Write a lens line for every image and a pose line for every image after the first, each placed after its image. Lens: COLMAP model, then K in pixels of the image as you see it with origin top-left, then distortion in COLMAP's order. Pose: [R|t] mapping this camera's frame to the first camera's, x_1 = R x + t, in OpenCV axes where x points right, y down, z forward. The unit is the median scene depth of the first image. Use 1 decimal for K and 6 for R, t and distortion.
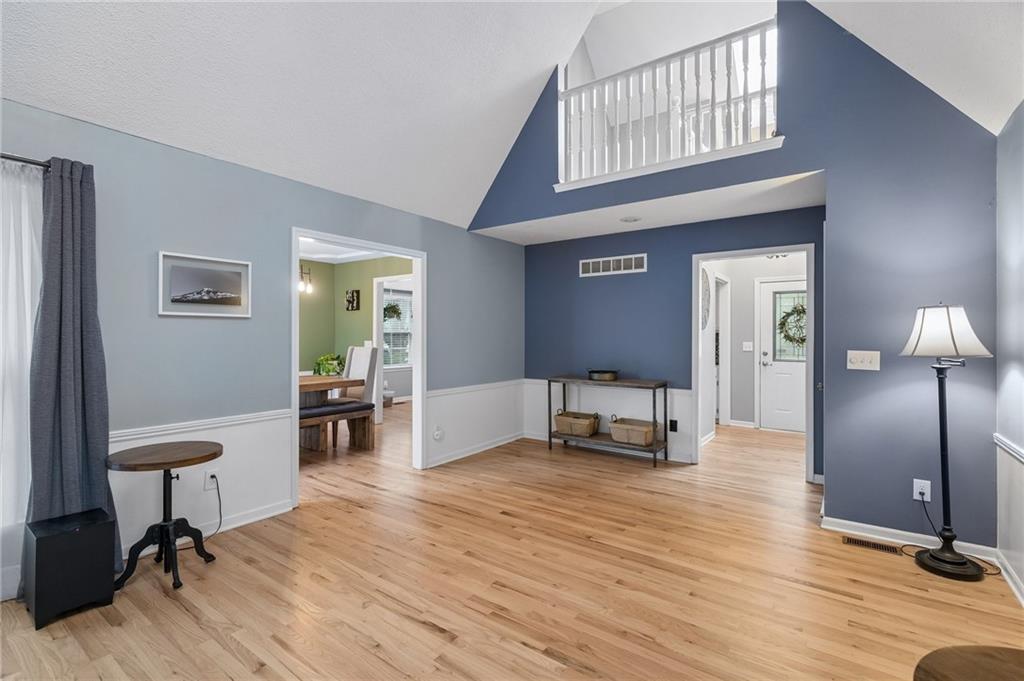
lens RADIAL K [[468.4, 0, 516.3], [0, 468.4, 337.1], [0, 0, 1]] dist [0.002183, 0.000869]
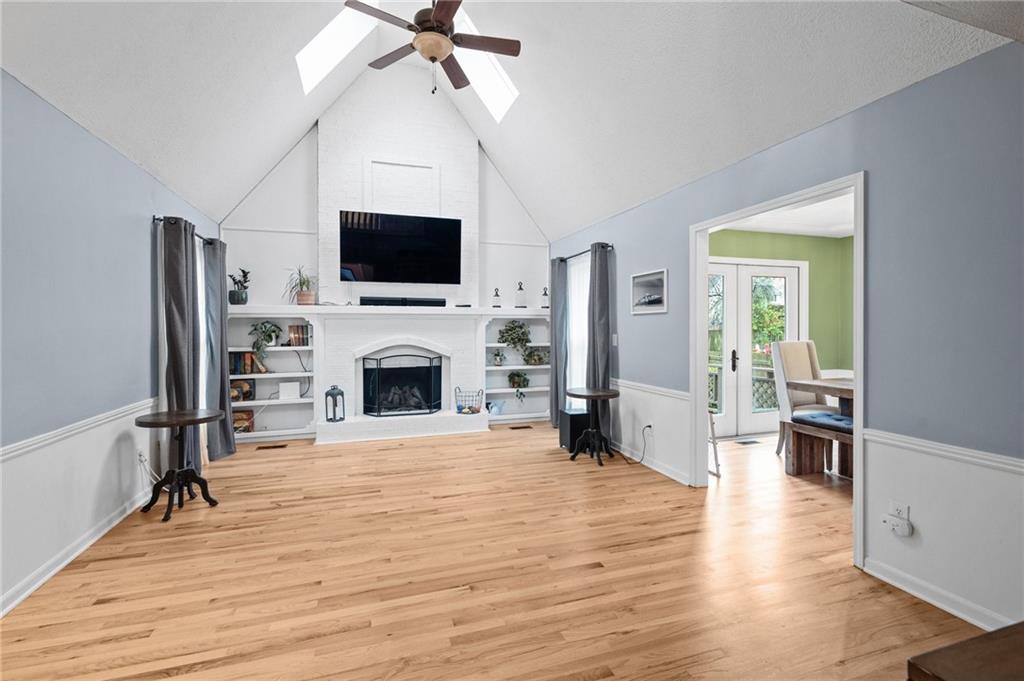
lens RADIAL K [[468.4, 0, 517.0], [0, 468.4, 336.6], [0, 0, 1]] dist [0.002183, 0.000869]
pose [[-0.590088, 0.011859, -0.807252, 0.936952], [-0.000985, 0.999881, 0.015410, 0.006437], [0.807339, 0.009889, -0.590005, 1.946681]]
